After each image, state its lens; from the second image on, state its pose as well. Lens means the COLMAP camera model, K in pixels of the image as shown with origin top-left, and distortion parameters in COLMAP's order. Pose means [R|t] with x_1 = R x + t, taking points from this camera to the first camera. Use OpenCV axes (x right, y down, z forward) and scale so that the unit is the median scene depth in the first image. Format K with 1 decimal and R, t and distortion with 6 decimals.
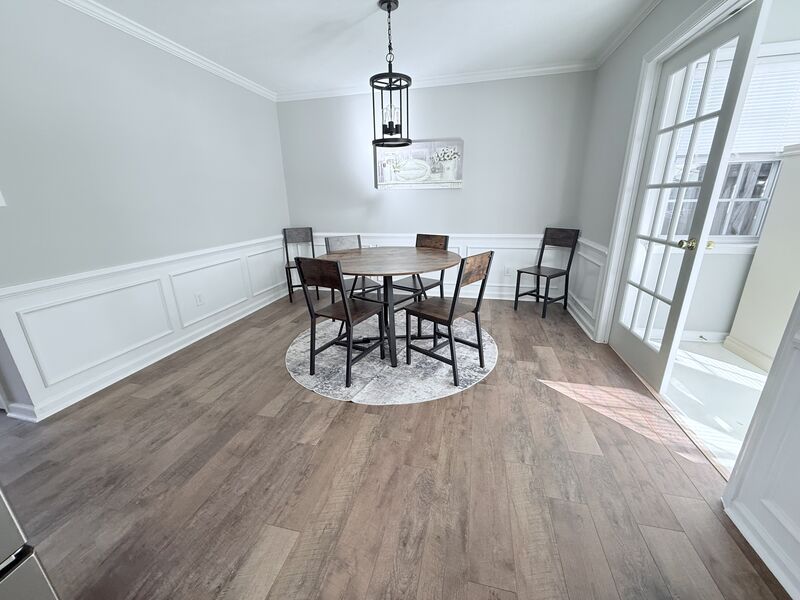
lens RADIAL K [[318.4, 0, 399.2], [0, 318.4, 298.9], [0, 0, 1]] dist [0.001202, 0.000113]
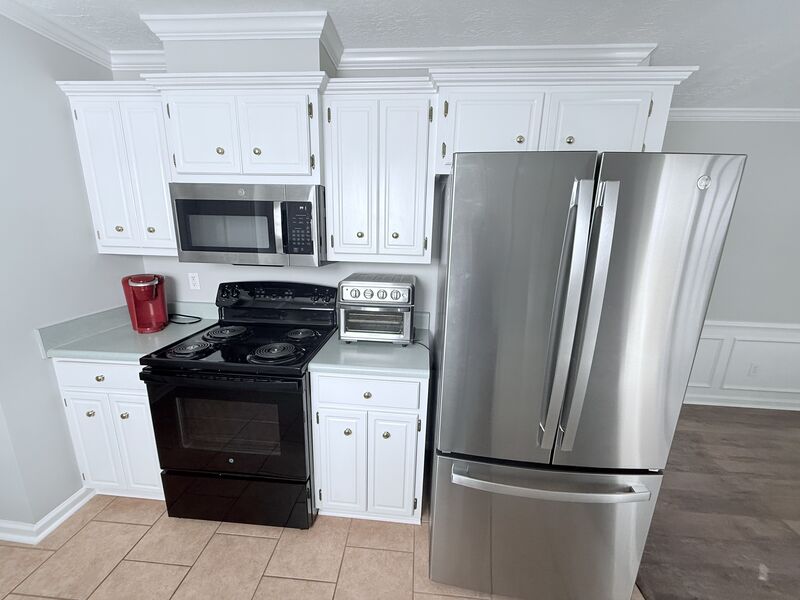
lens RADIAL K [[318.4, 0, 399.9], [0, 318.4, 300.0], [0, 0, 1]] dist [0.001202, 0.000113]
pose [[0.162697, 0.249428, -0.954628, 0.079592], [-0.327309, 0.926377, 0.186263, -0.030616], [0.930805, 0.282154, 0.232359, -0.346780]]
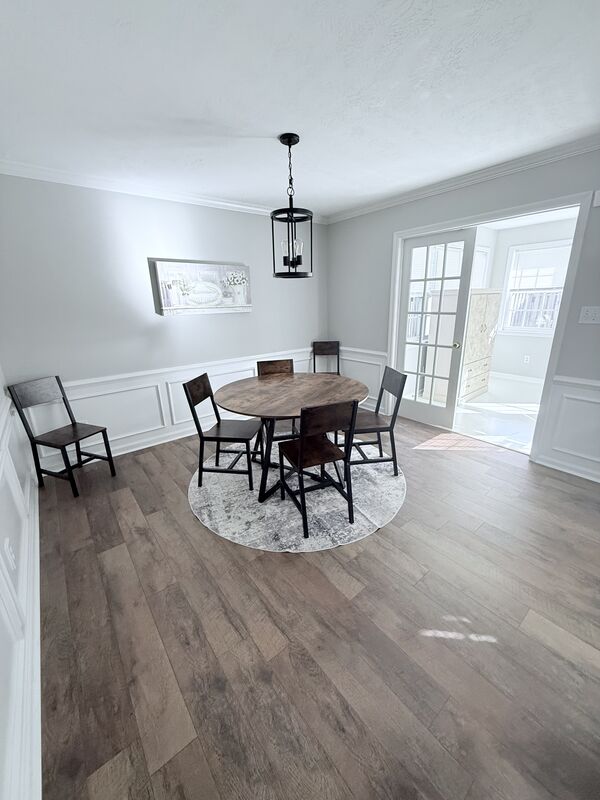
lens RADIAL K [[318.4, 0, 299.0], [0, 318.4, 398.2], [0, 0, 1]] dist [0.001202, 0.000113]
pose [[0.612437, -0.232341, 0.755605, -0.844990], [0.252925, 0.963181, 0.091167, -0.208779], [-0.748966, 0.135277, 0.648652, 0.397739]]
